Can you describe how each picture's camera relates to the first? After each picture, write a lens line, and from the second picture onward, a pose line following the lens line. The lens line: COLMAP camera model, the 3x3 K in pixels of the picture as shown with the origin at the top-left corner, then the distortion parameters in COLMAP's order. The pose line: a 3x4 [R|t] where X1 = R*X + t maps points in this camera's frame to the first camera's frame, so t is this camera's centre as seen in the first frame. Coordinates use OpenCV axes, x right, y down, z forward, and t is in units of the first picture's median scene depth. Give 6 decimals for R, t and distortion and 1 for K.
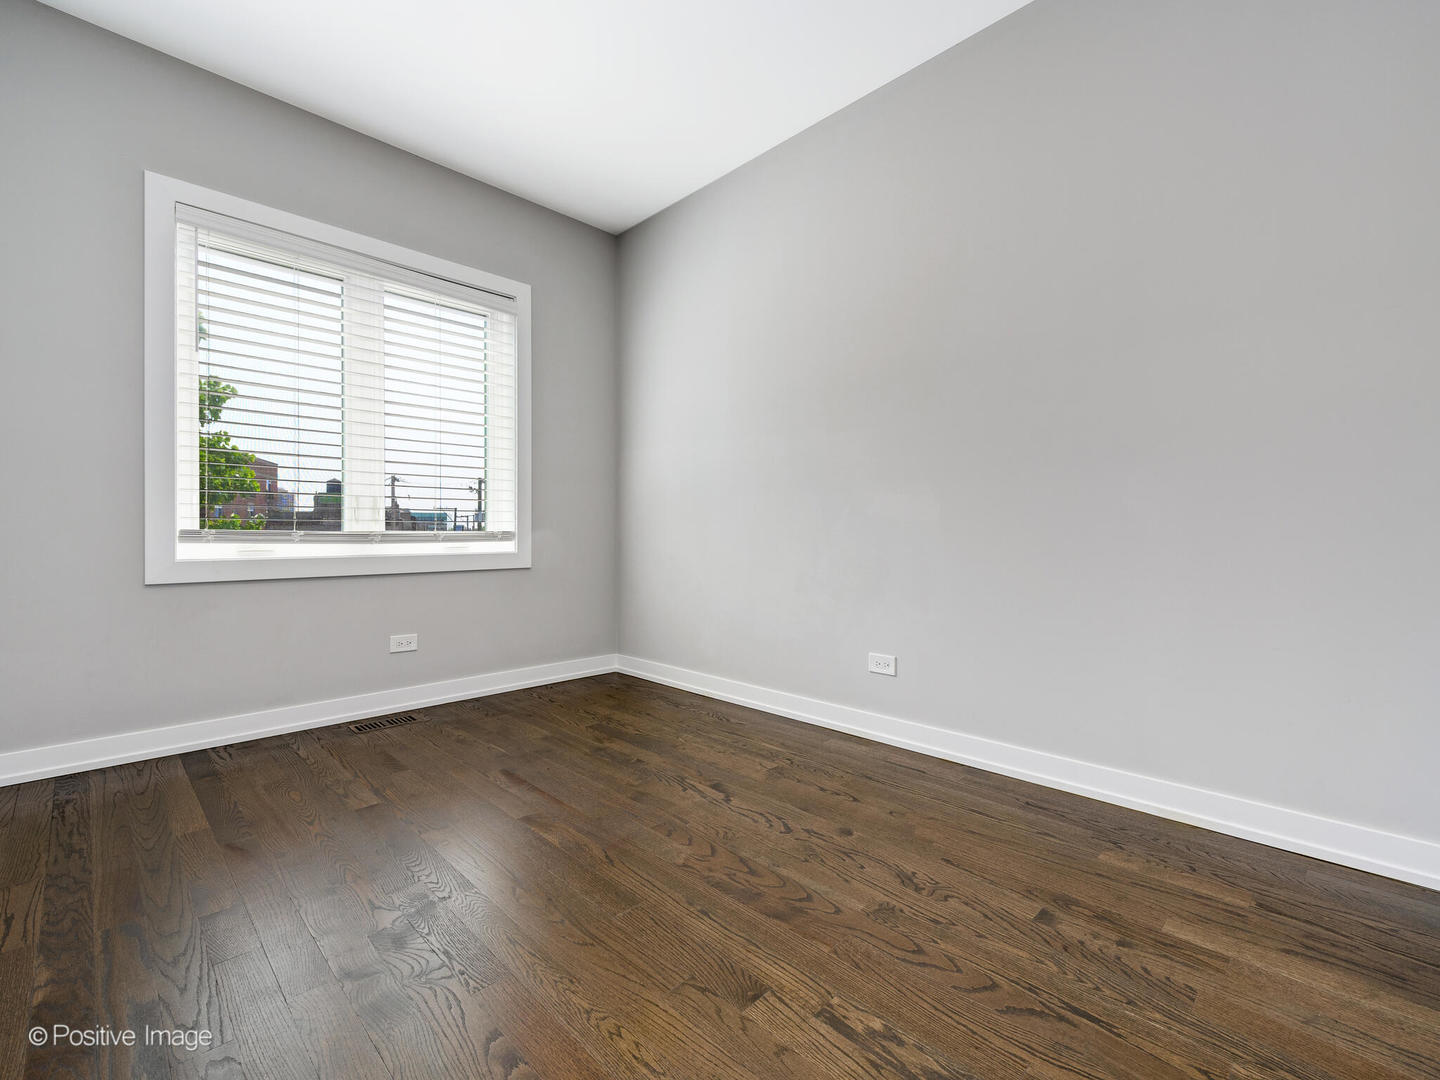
lens RADIAL K [[638.8, 0, 720.0], [0, 638.8, 540.0], [0, 0, 1]] dist [0.002459, -0.000069]
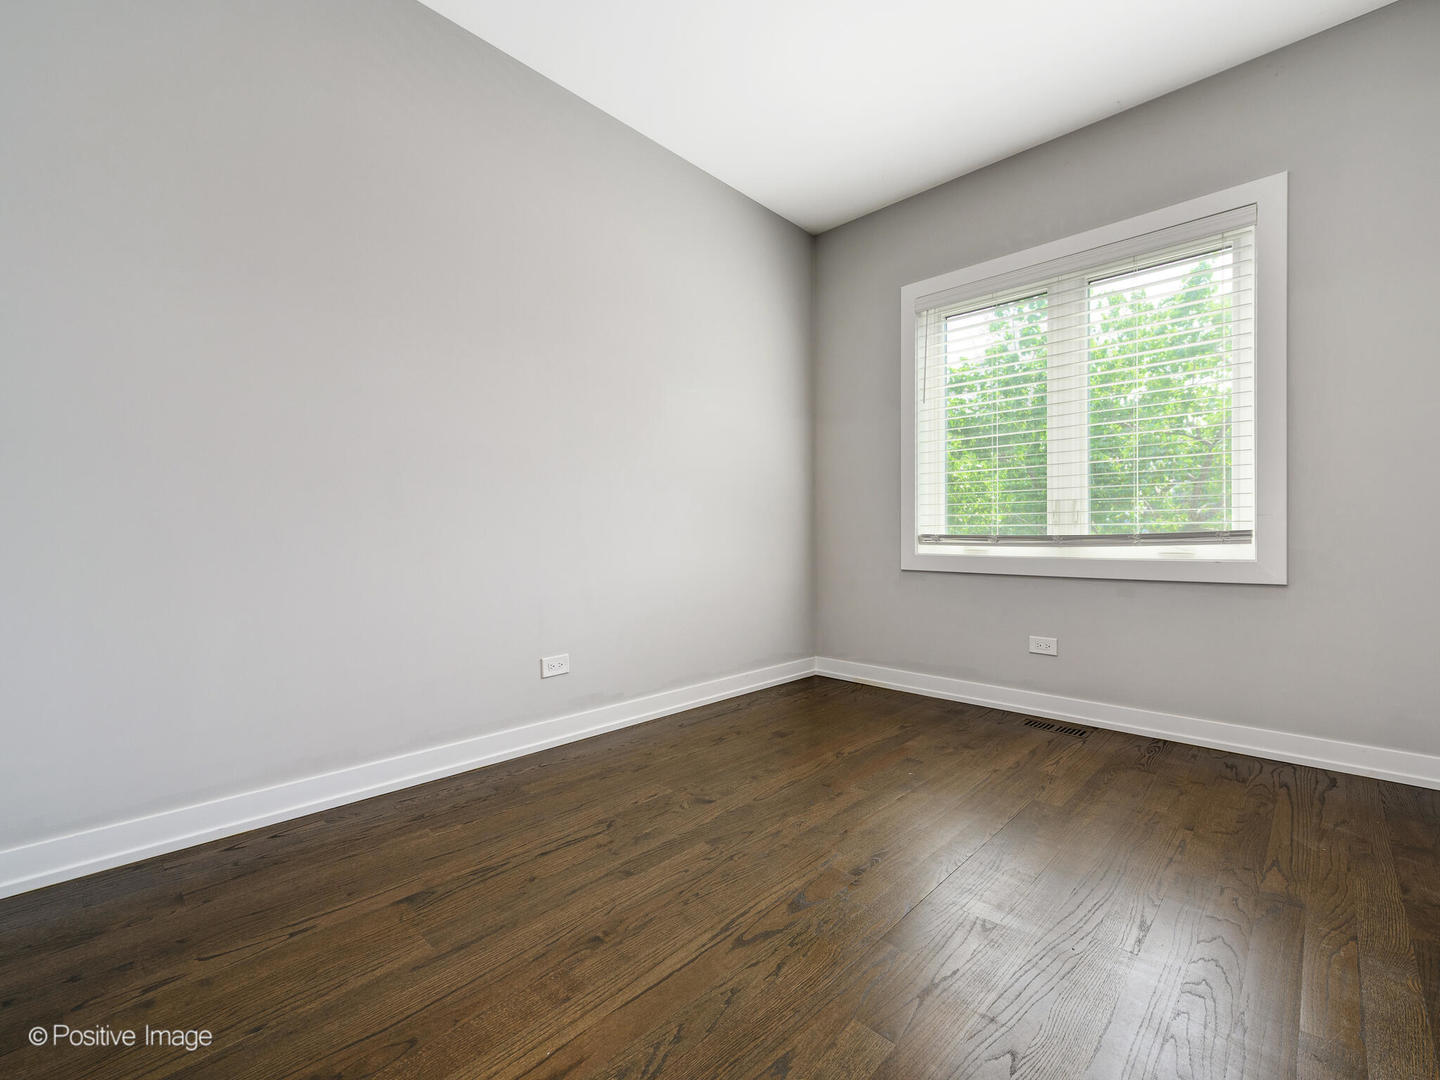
lens RADIAL K [[638.8, 0, 720.0], [0, 638.8, 540.0], [0, 0, 1]] dist [0.002459, -0.000069]
pose [[0.022359, 0.000357, -0.999750, 0.432230], [-0.004785, 0.999989, 0.000250, -0.000469], [0.999739, 0.004778, 0.022361, 0.437665]]
